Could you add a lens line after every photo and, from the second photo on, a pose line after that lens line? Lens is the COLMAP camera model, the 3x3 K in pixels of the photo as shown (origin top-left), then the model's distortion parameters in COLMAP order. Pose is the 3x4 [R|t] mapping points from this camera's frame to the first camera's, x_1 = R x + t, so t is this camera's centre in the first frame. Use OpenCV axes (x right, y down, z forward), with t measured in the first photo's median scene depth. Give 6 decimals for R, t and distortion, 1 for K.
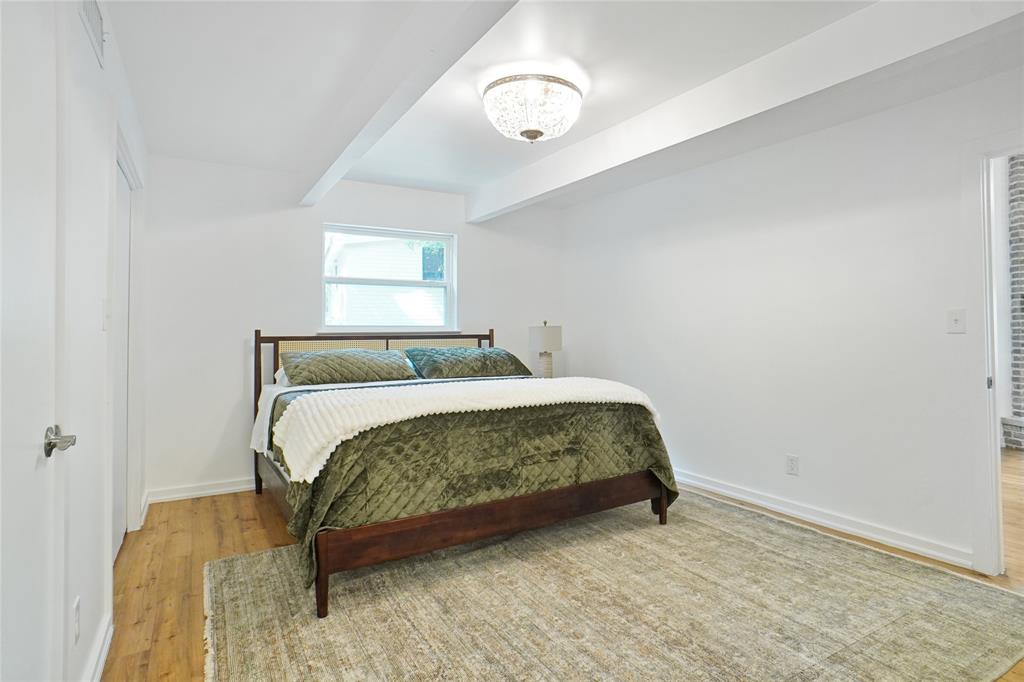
lens RADIAL K [[547.0, 0, 513.1], [0, 547.0, 313.1], [0, 0, 1]] dist [-0.041586, 0.000123]
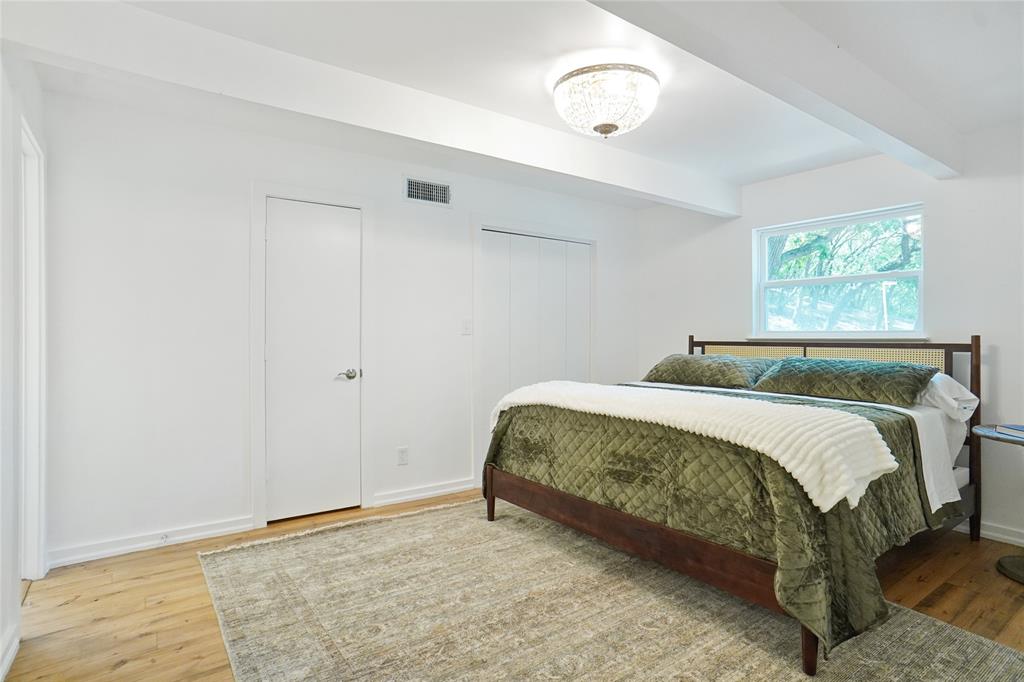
lens RADIAL K [[530.1, 0, 512.0], [0, 530.1, 341.0], [0, 0, 1]] dist [-0.053956, 0.000220]
pose [[0.084794, 0.011976, -0.996327, 0.889711], [0.024402, 0.999603, 0.014093, 0.025135], [0.996100, -0.025508, 0.084468, 0.735751]]
